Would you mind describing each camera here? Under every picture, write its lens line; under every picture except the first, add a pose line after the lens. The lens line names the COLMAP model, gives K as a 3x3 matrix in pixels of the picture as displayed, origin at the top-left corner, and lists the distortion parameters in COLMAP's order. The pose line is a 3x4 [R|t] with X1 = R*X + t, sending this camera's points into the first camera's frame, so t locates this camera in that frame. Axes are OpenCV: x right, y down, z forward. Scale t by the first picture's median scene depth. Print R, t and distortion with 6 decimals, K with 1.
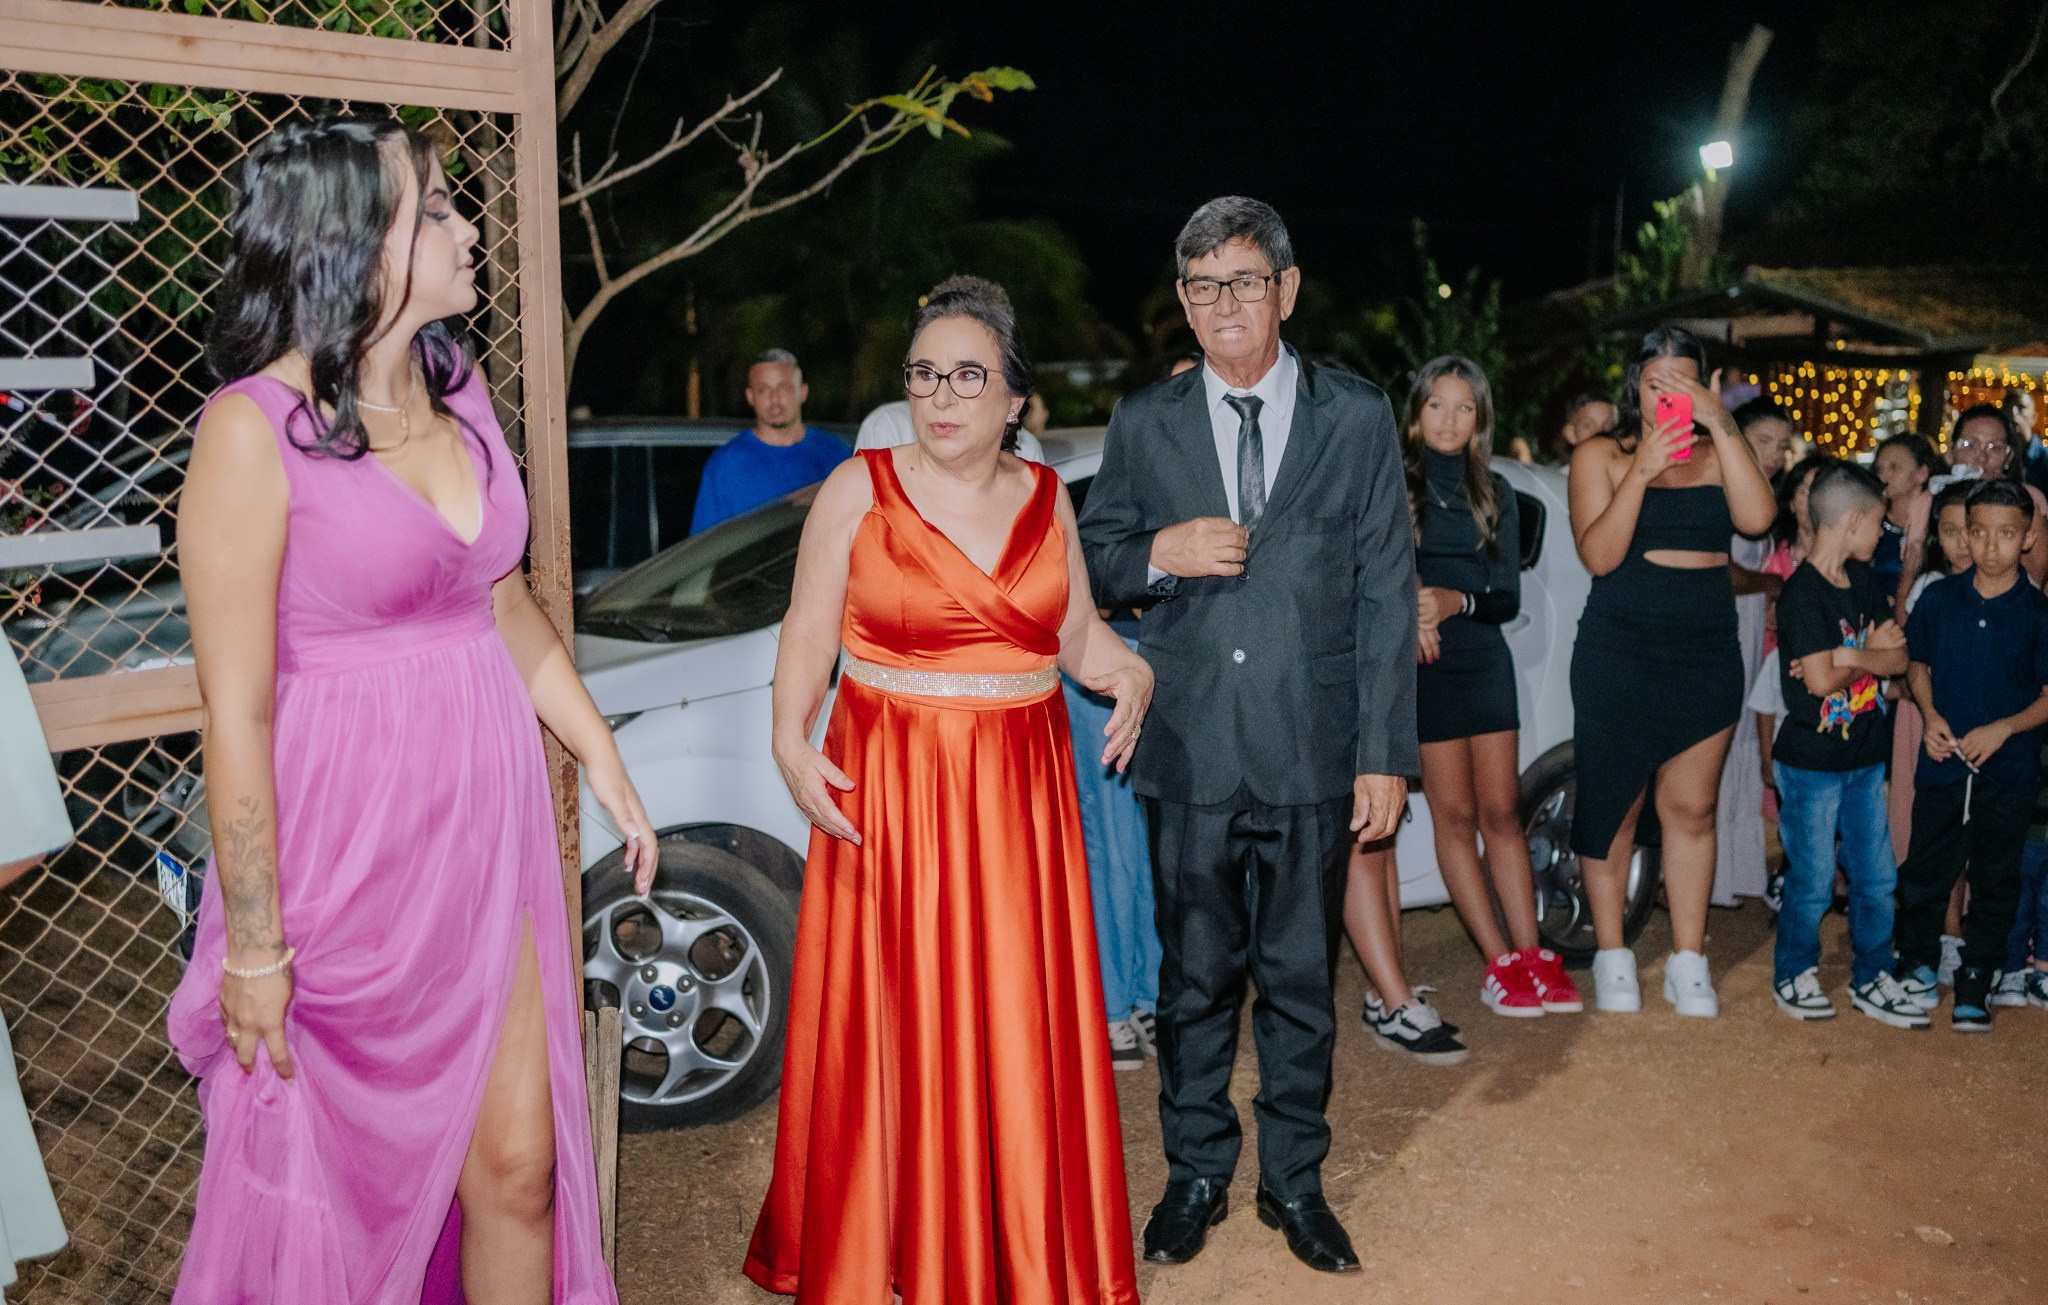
lens RADIAL K [[2163.2, 0, 1059.7], [0, 2163.2, 624.5], [0, 0, 1]] dist [-0.016495, 0.000000]
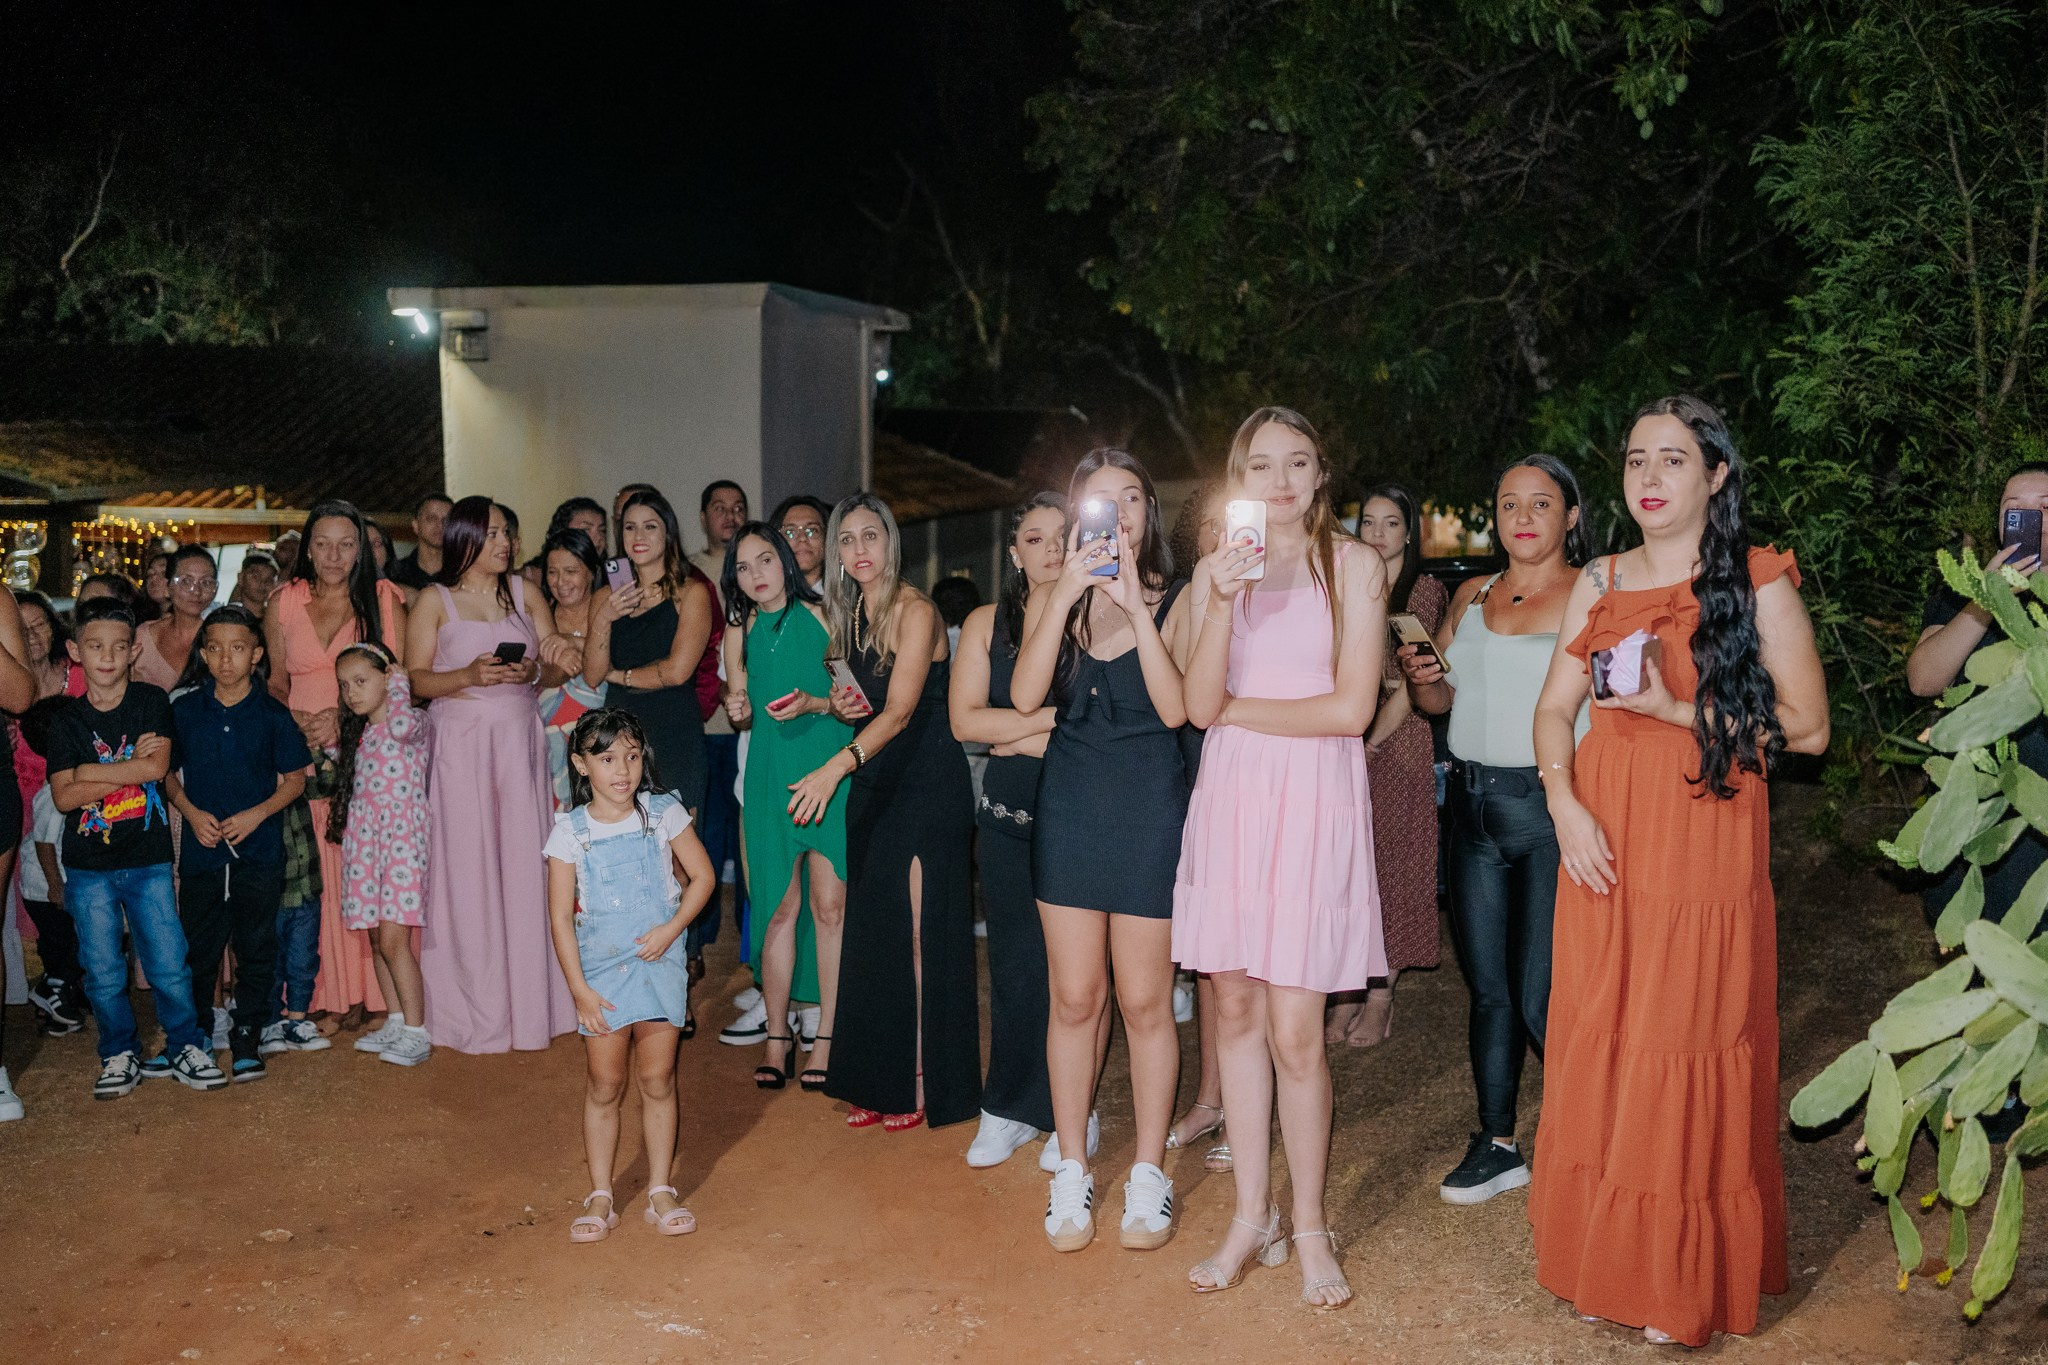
lens RADIAL K [[2054.4, 0, 1014.6], [0, 2054.4, 687.8], [0, 0, 1]] dist [-0.001189, 0.000000]
pose [[0.672479, -0.078986, 0.735889, -0.096993], [0.105150, 0.994399, 0.010644, 0.009937], [-0.732609, 0.070221, 0.677018, -0.065914]]
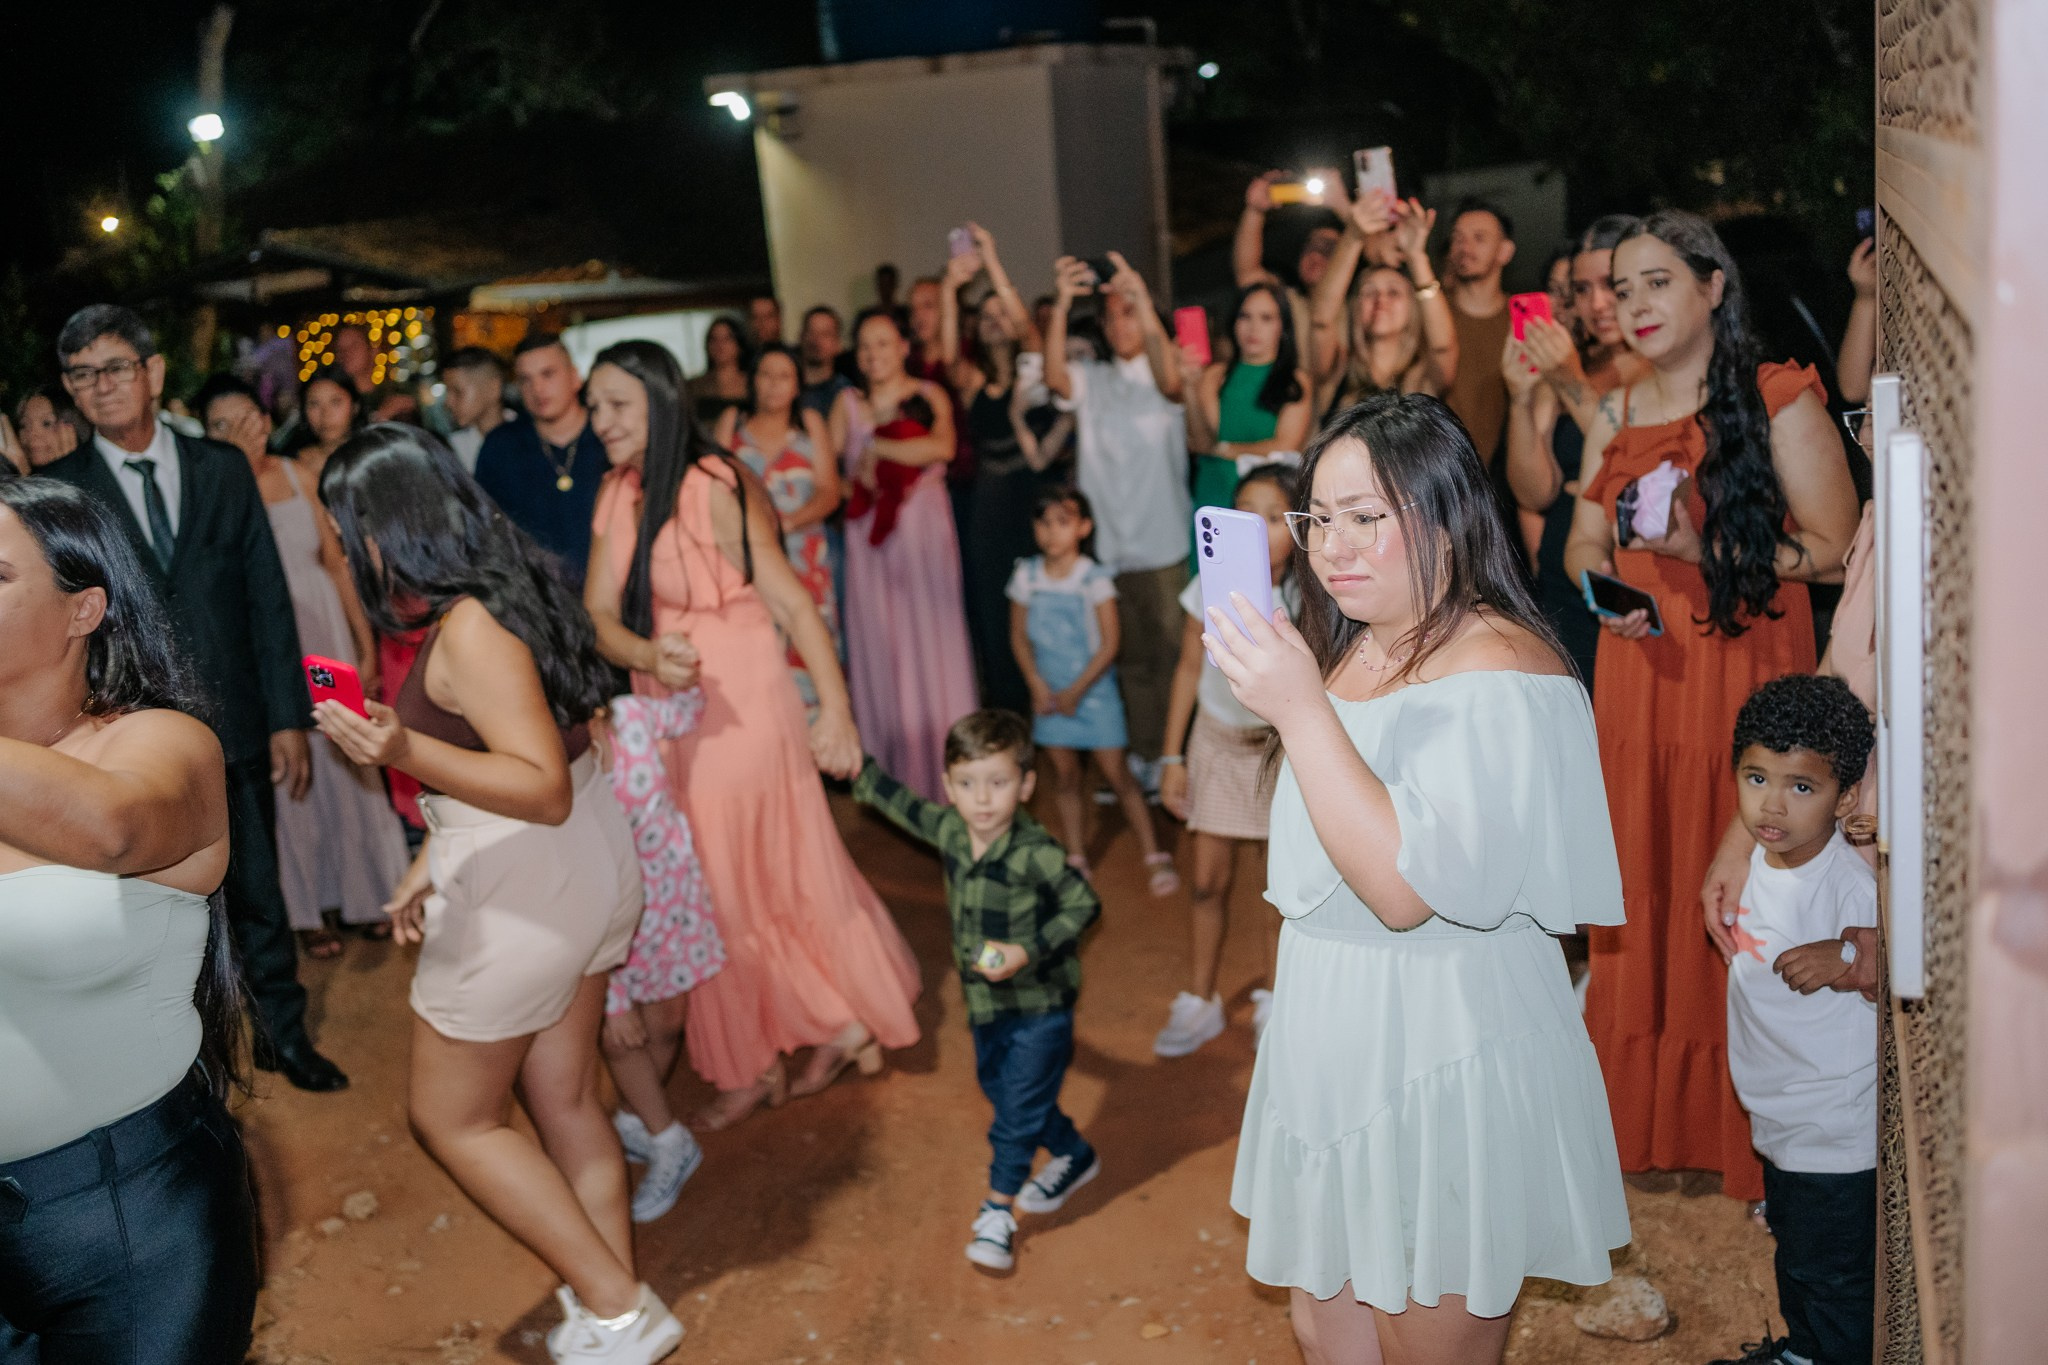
lens RADIAL K [[2054.4, 0, 1003.7], [0, 2054.4, 693.8], [0, 0, 1]] dist [-0.001189, 0.000000]
pose [[0.782236, -0.212521, 0.585612, -0.179220], [0.169910, 0.977156, 0.127655, -0.016160], [-0.599364, -0.000355, 0.800477, -0.243798]]
